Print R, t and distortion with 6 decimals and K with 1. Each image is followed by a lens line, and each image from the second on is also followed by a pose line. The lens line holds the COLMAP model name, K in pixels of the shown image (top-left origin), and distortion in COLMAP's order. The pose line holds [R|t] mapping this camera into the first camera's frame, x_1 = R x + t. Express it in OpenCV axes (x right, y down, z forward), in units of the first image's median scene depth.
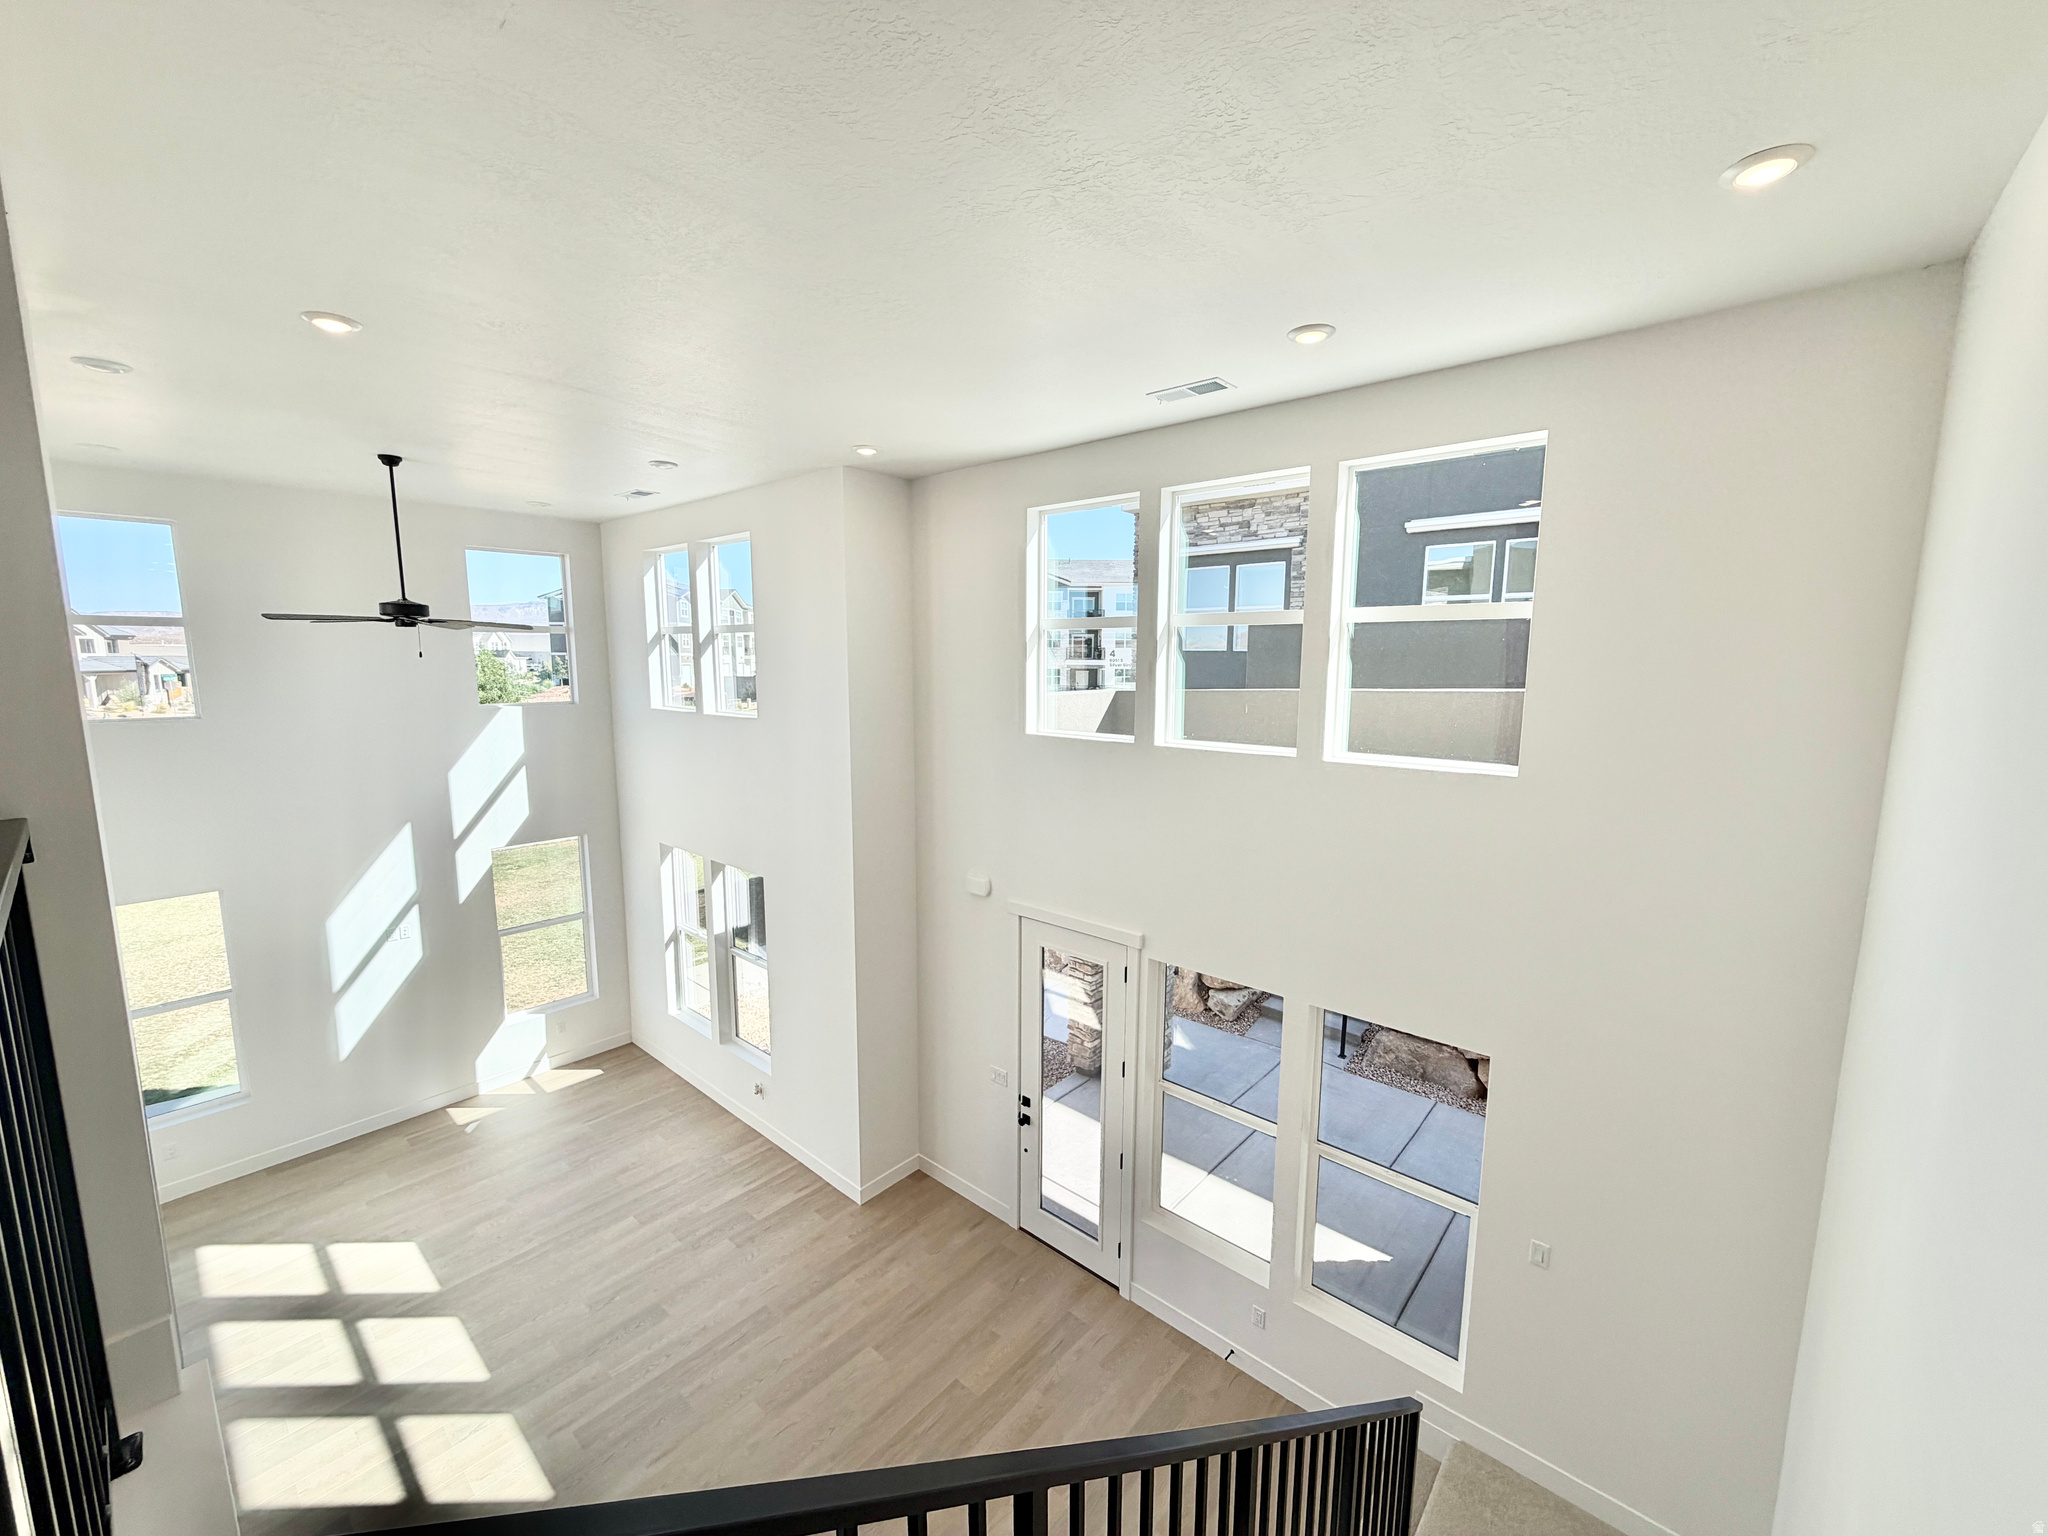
lens RADIAL K [[818.4, 0, 1015.5], [0, 818.4, 767.1], [0, 0, 1]] dist [0.000023, 0.000162]
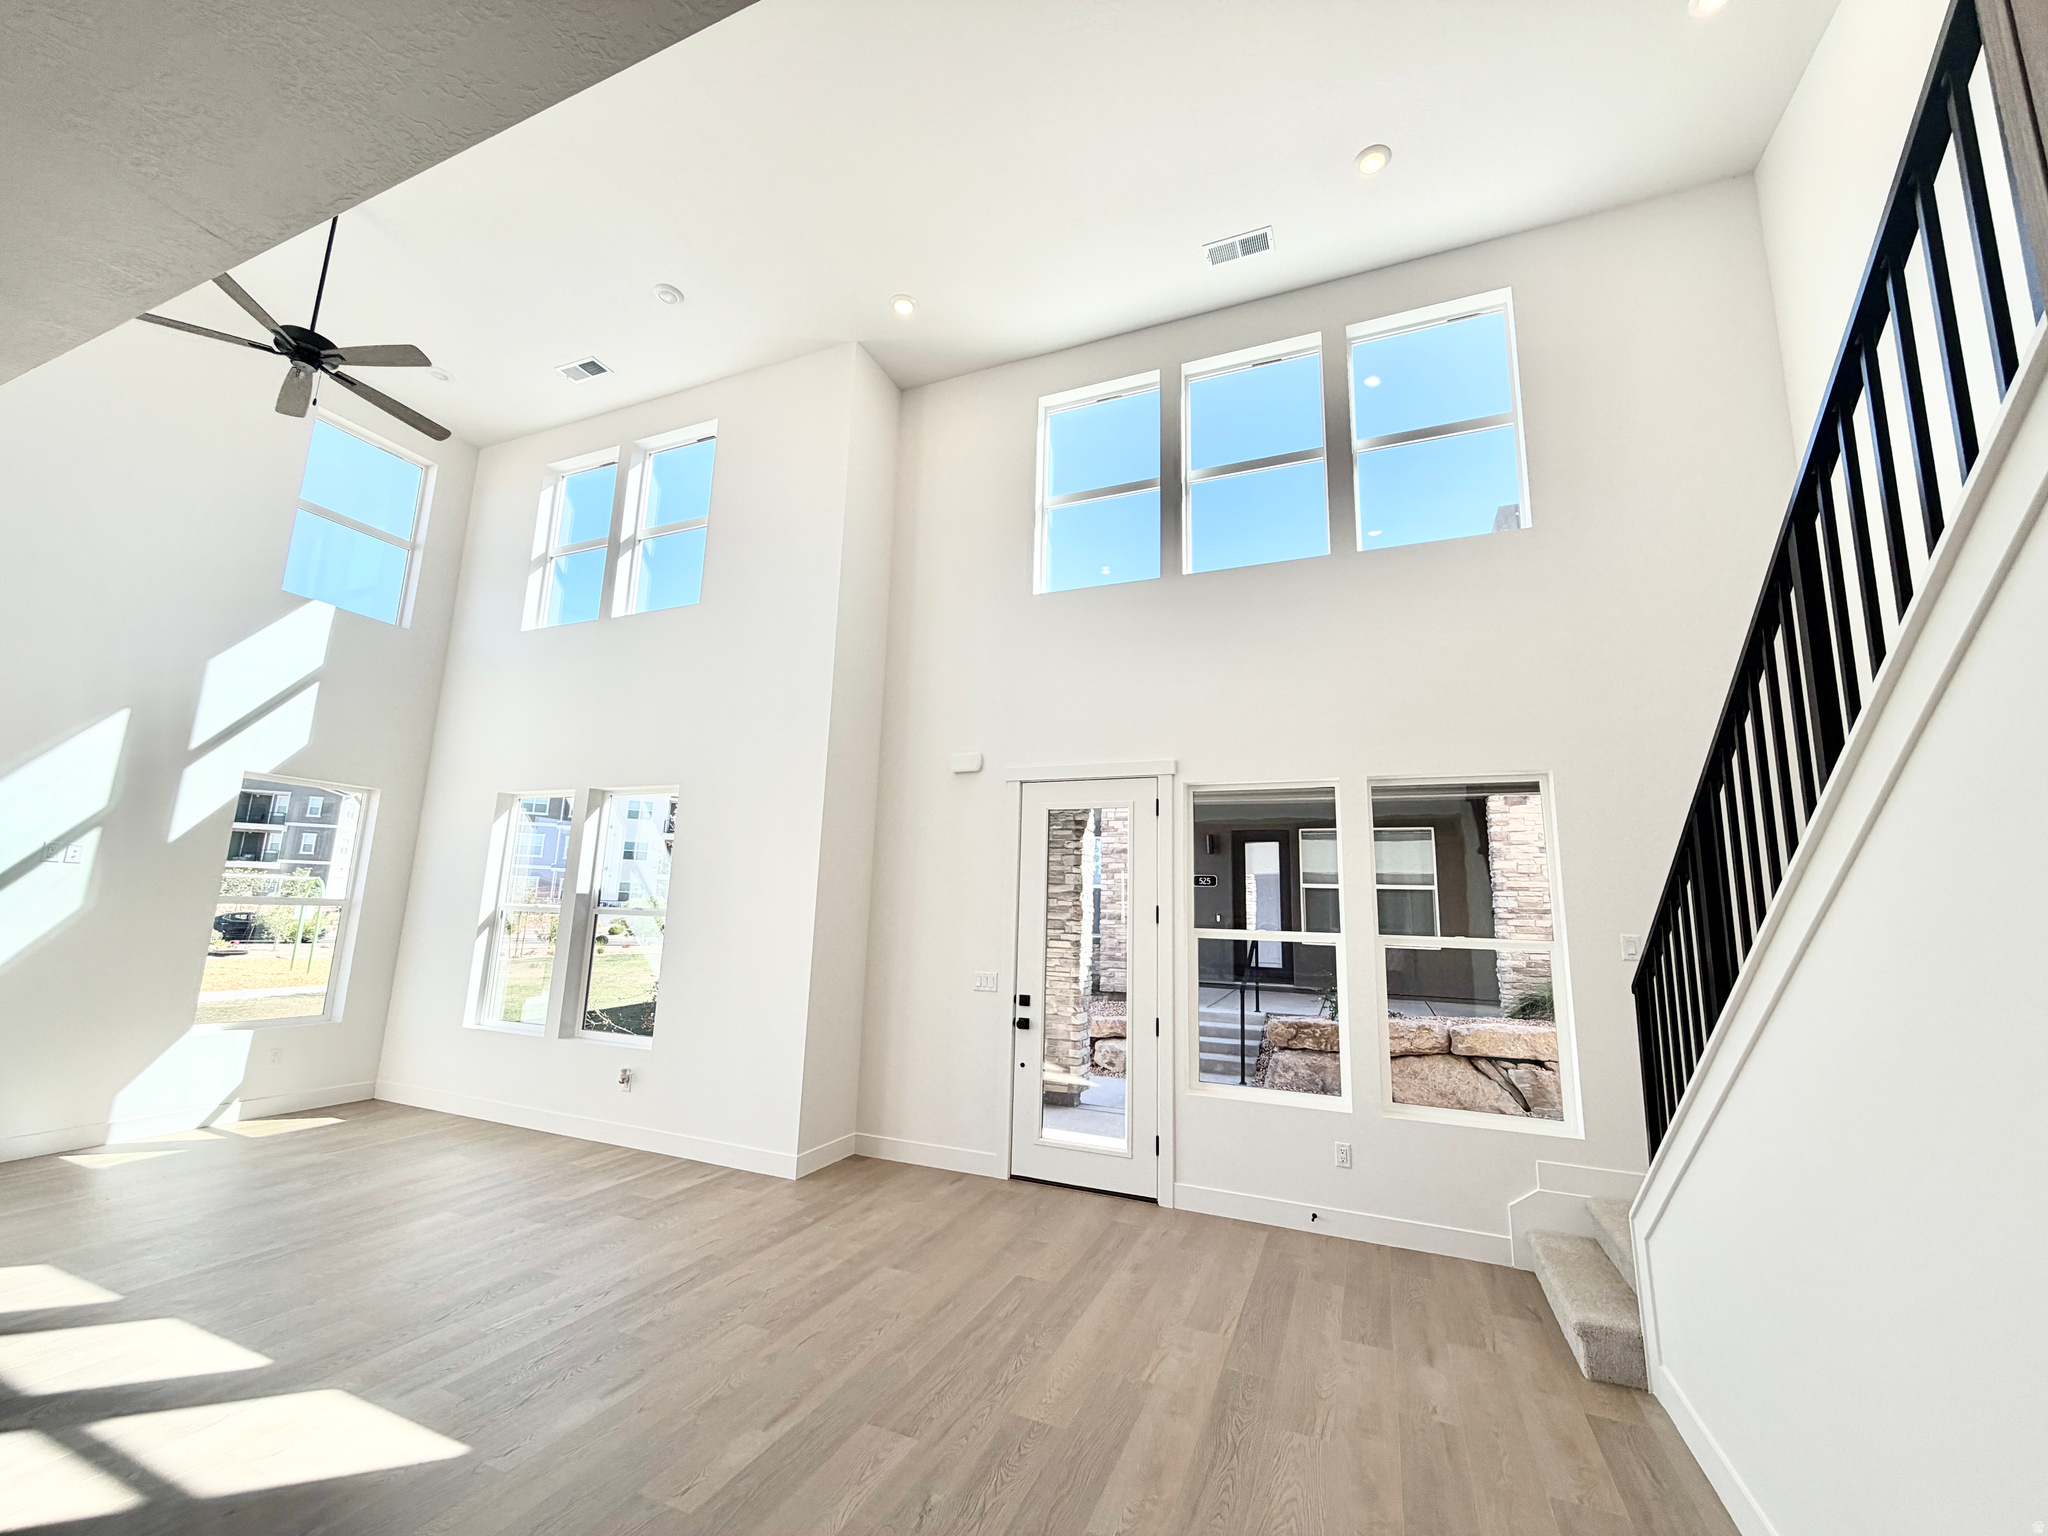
lens RADIAL K [[818.4, 0, 1015.5], [0, 818.4, 767.1], [0, 0, 1]] dist [0.000023, 0.000162]
pose [[0.948209, 0.081860, 0.306918, -0.270248], [0.015764, 0.952906, -0.302855, 0.420784], [-0.317256, 0.292008, 0.902264, 0.151801]]
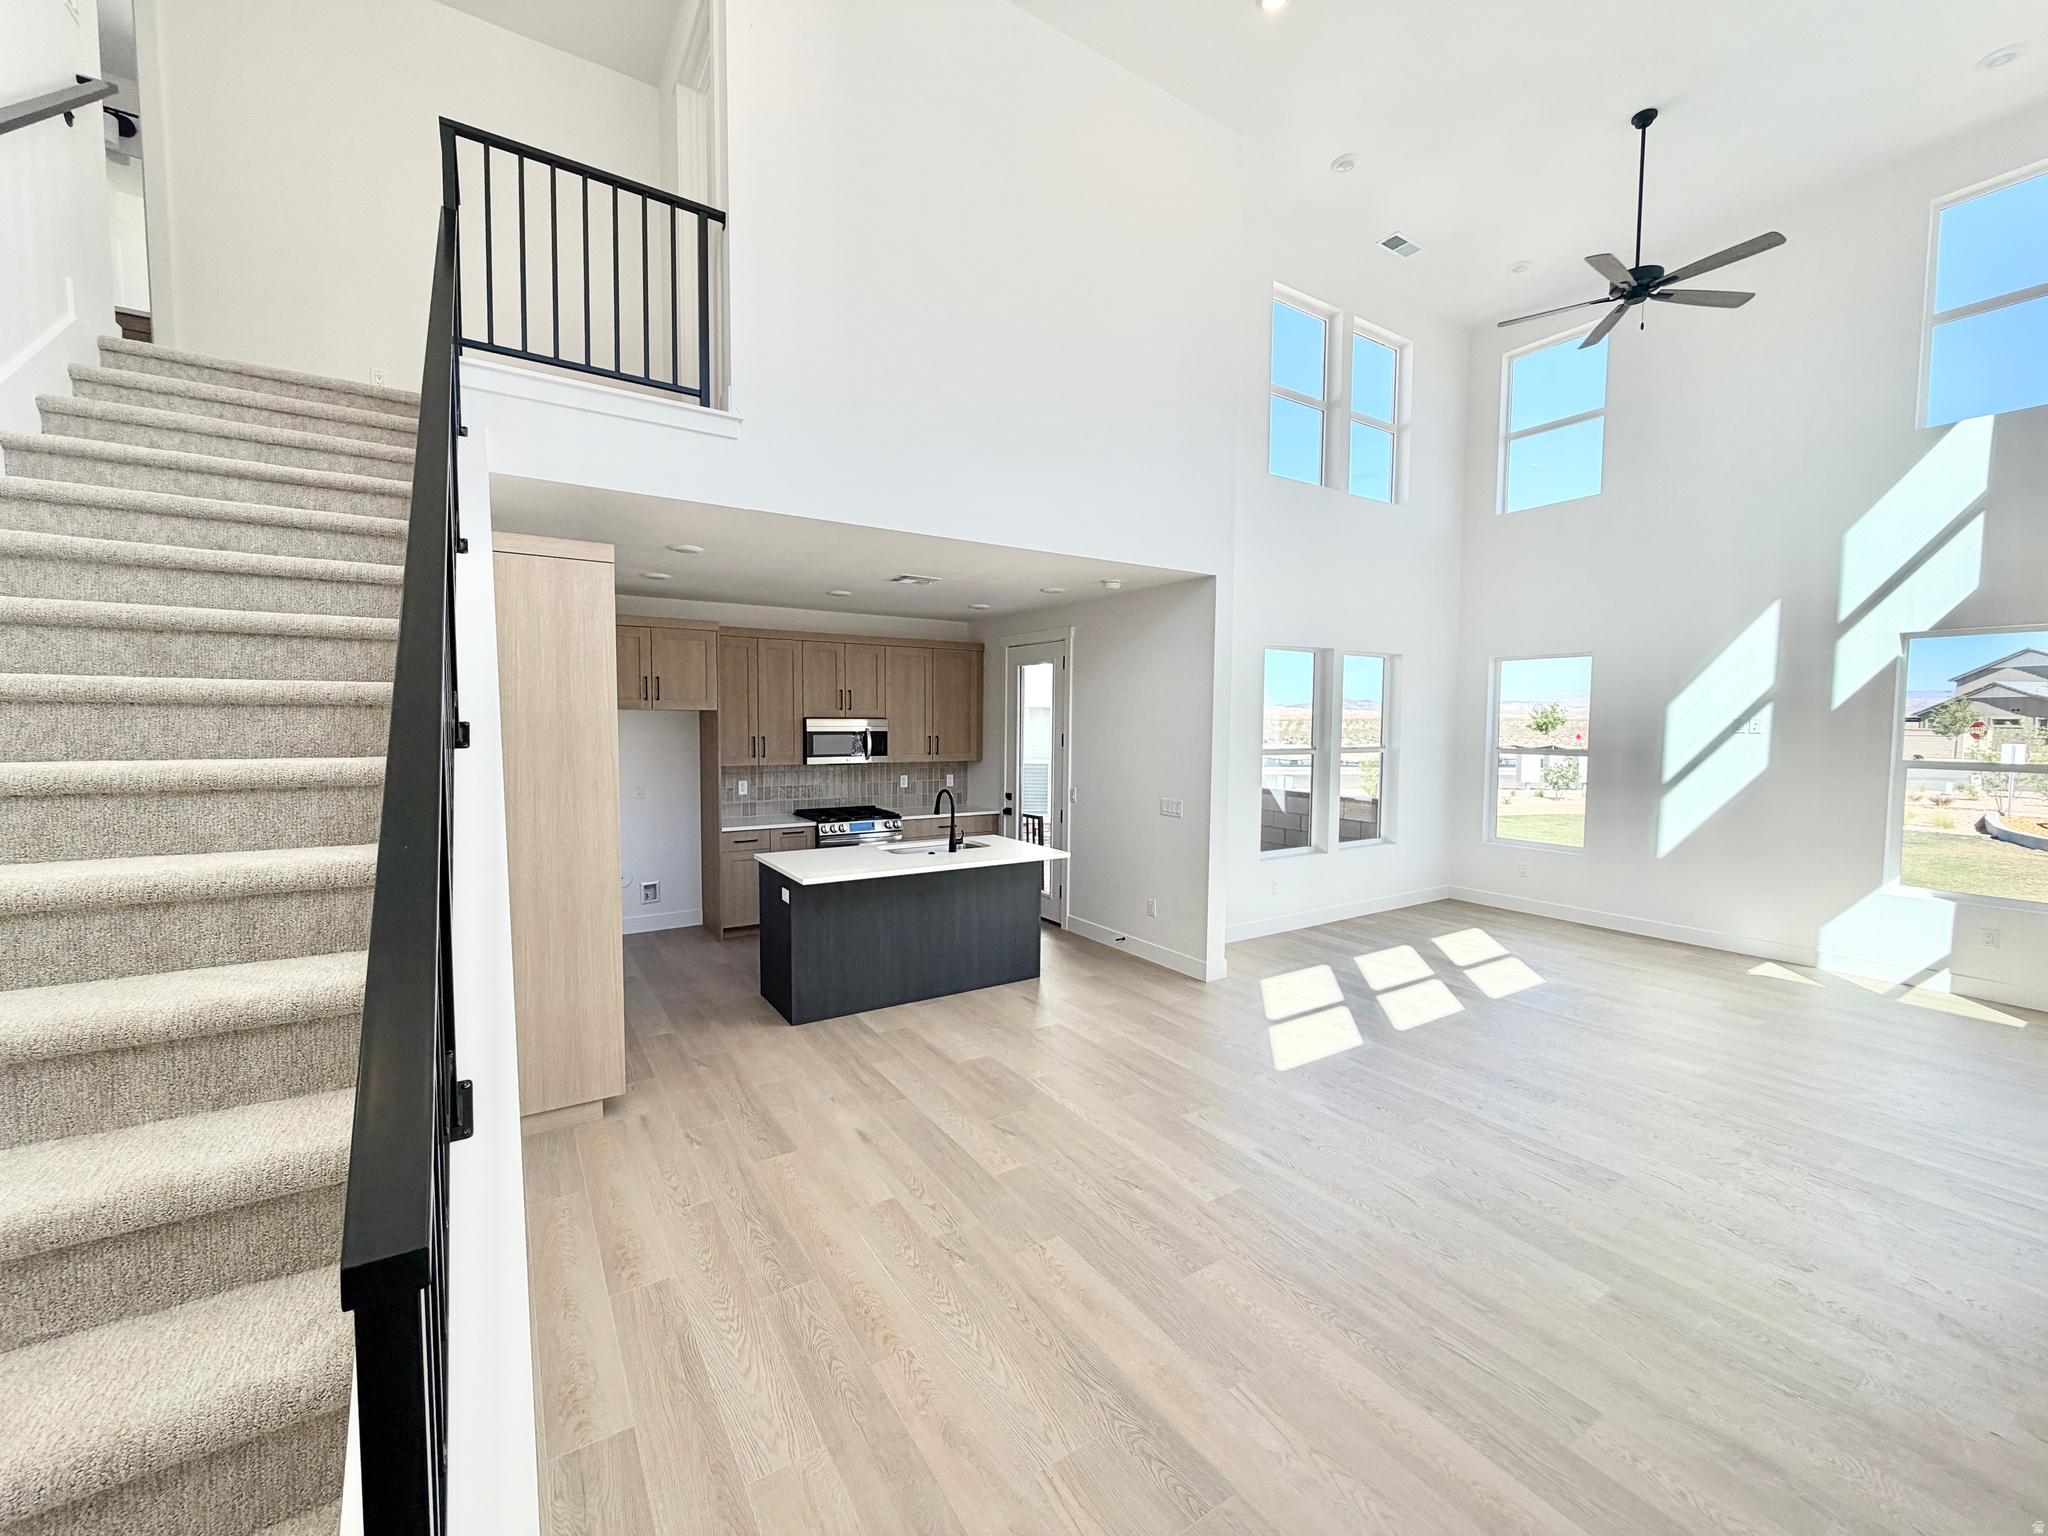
lens RADIAL K [[801.5, 0, 1024.0], [0, 801.5, 768.0], [0, 0, 1]] dist [0.017477, 0.000052]
pose [[-0.250130, 0.052949, -0.966763, 0.316795], [-0.141617, 0.985764, 0.090630, 0.328663], [0.957800, 0.159579, -0.239070, 0.596622]]
